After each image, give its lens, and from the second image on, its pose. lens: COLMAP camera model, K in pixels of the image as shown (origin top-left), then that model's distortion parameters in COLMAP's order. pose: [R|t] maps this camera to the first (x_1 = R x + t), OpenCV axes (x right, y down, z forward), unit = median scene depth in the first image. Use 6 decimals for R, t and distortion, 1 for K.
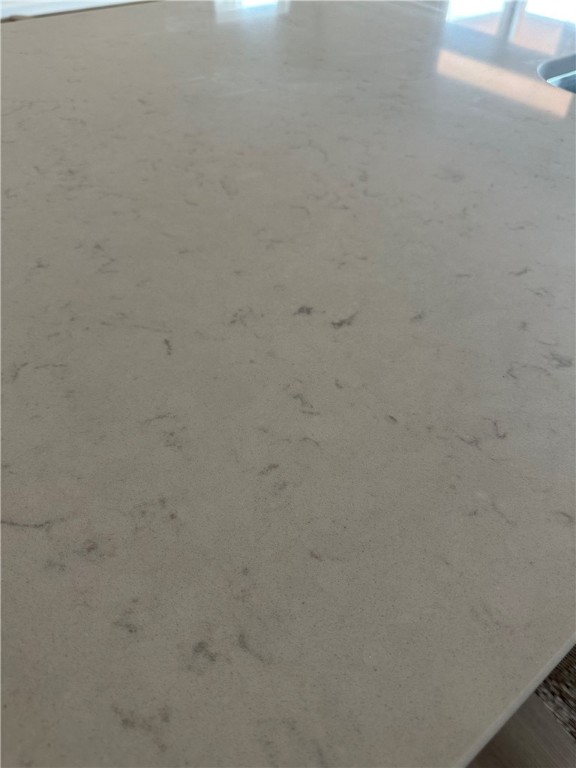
lens RADIAL K [[561.6, 0, 288.0], [0, 561.6, 384.0], [0, 0, 1]] dist [0.002241, -0.000776]
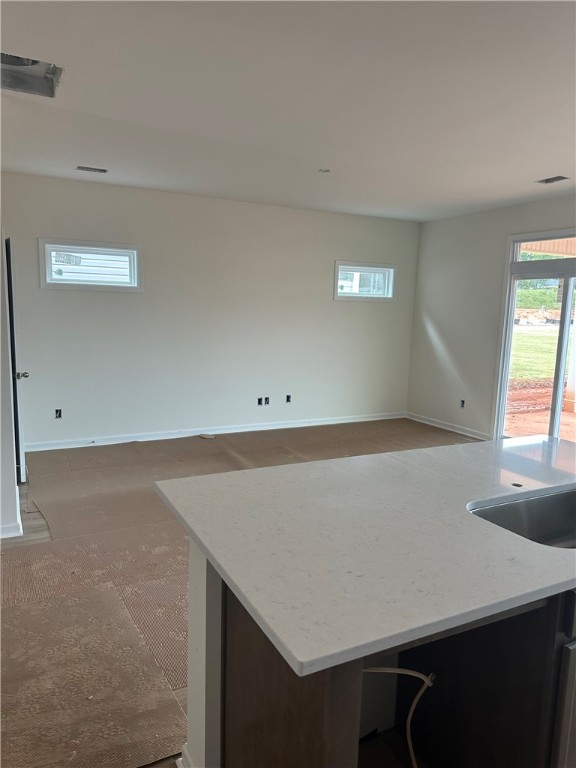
lens RADIAL K [[529.3, 0, 287.3], [0, 529.3, 394.2], [0, 0, 1]] dist [0.003195, -0.001776]
pose [[0.981507, 0.035782, -0.188051, 0.200982], [-0.141279, 0.798272, -0.585493, 0.836541], [0.129166, 0.601234, 0.788565, -1.995461]]
